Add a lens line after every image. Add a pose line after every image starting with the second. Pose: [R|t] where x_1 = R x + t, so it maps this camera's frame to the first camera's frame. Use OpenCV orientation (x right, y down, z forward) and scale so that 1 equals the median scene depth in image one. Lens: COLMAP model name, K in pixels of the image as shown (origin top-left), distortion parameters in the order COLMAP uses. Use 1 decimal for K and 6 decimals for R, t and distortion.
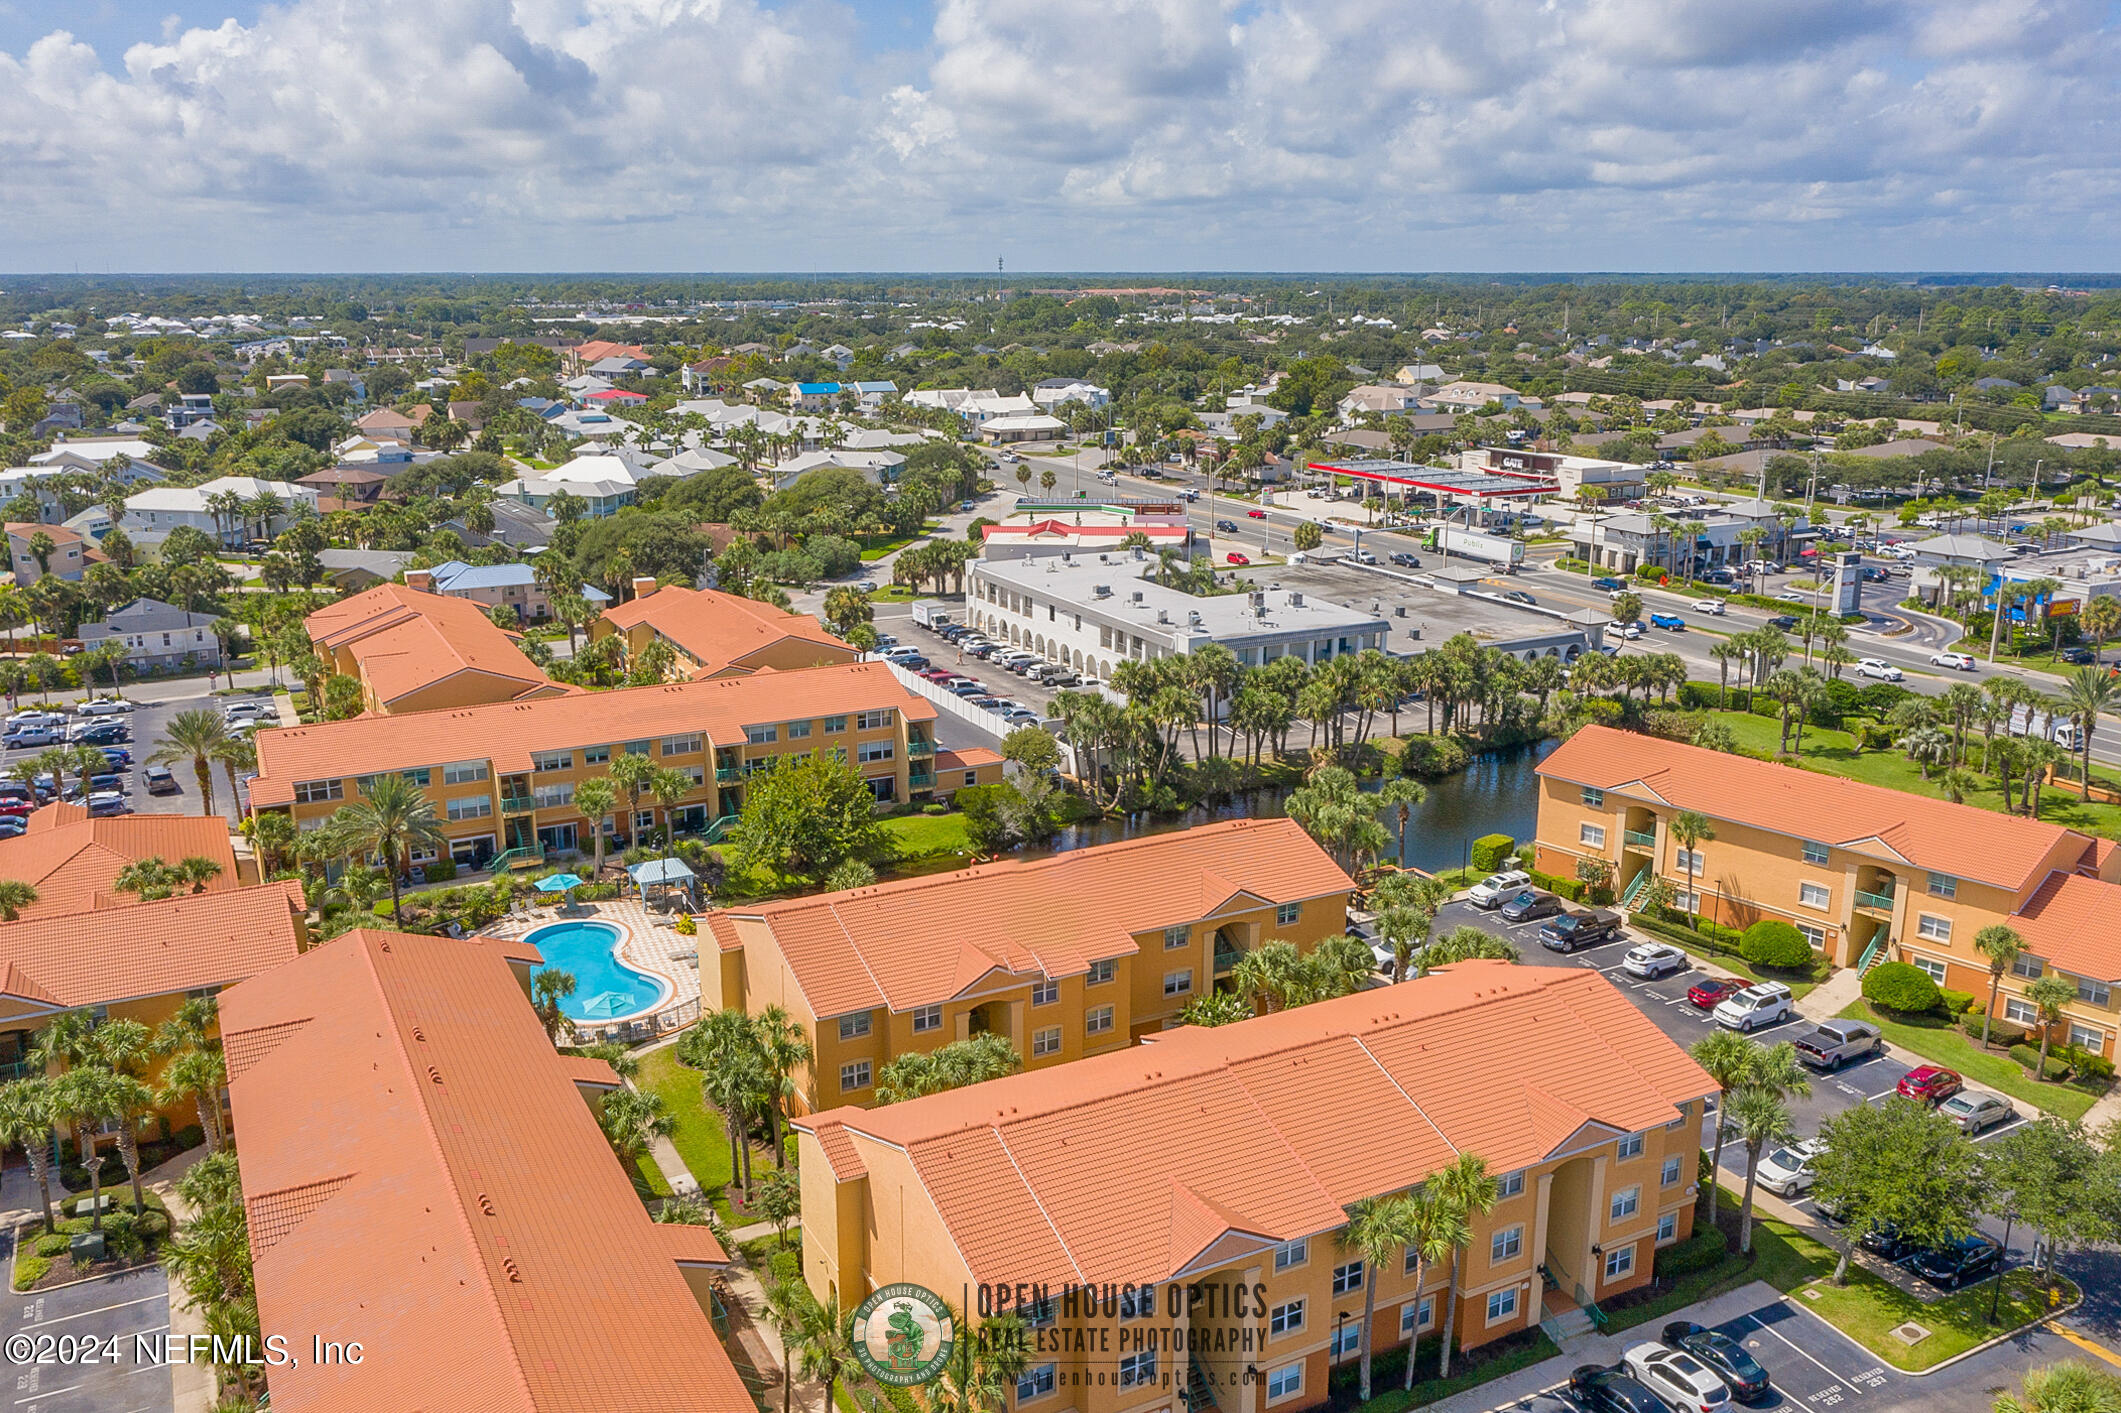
lens RADIAL K [[1722.7, 0, 1102.5], [0, 1722.7, 701.6], [0, 0, 1]] dist [0.002900, 0.003518]
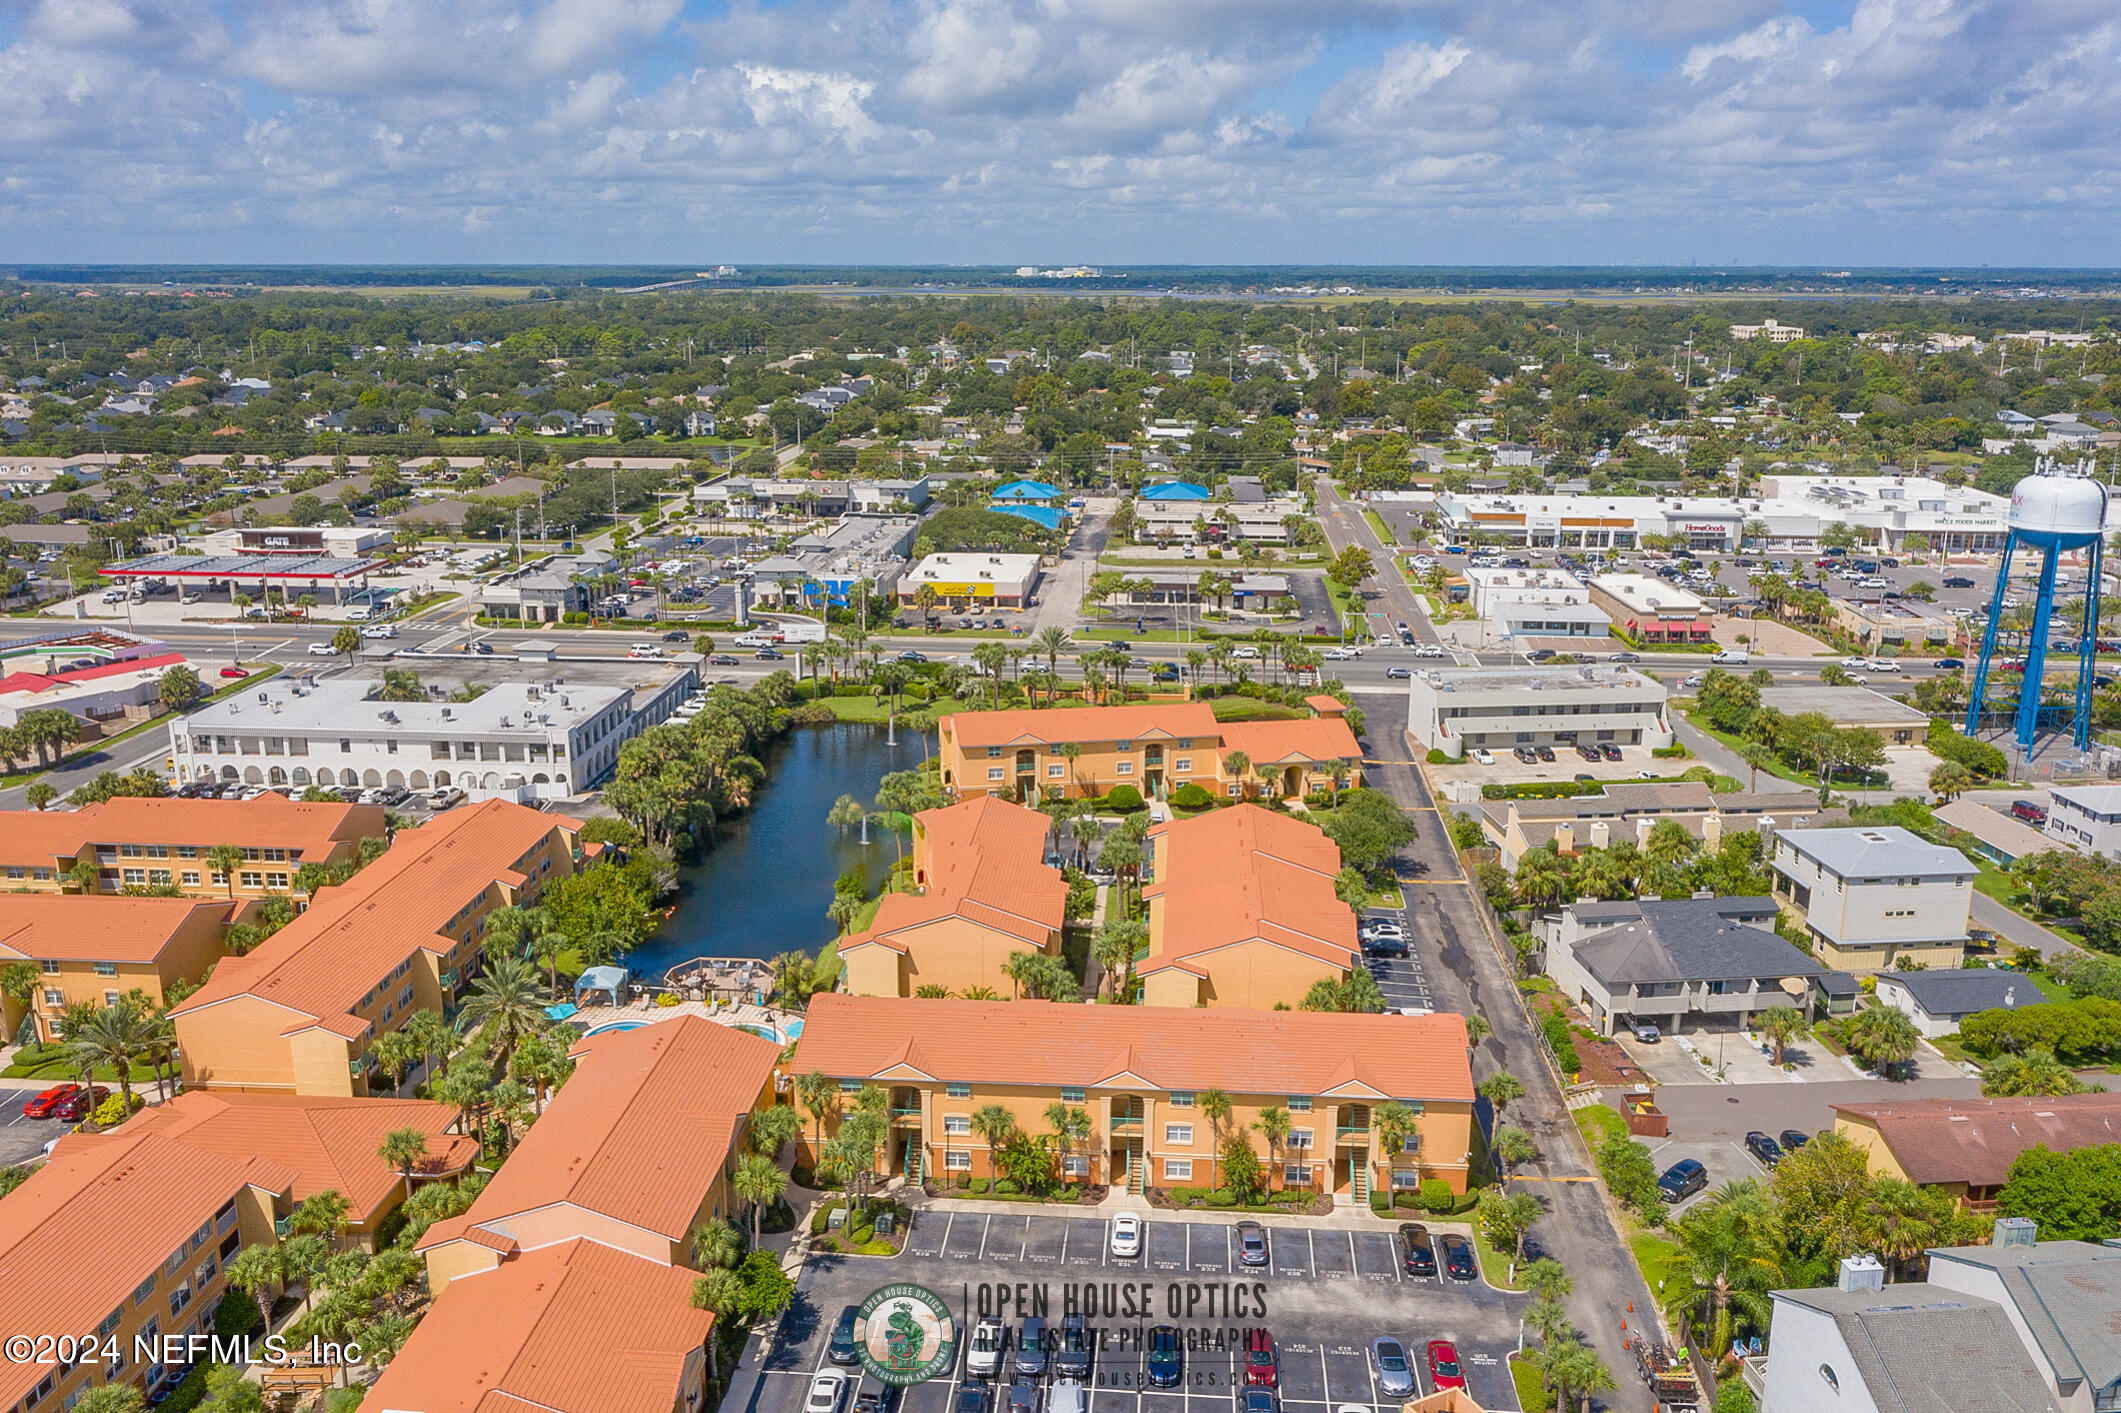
lens RADIAL K [[1722.7, 0, 1102.5], [0, 1722.7, 701.6], [0, 0, 1]] dist [0.002900, 0.003518]
pose [[0.526423, -0.210302, 0.823803, -0.528861], [0.200777, 0.972271, 0.119904, -0.088046], [-0.826177, 0.102280, 0.554050, -0.019737]]
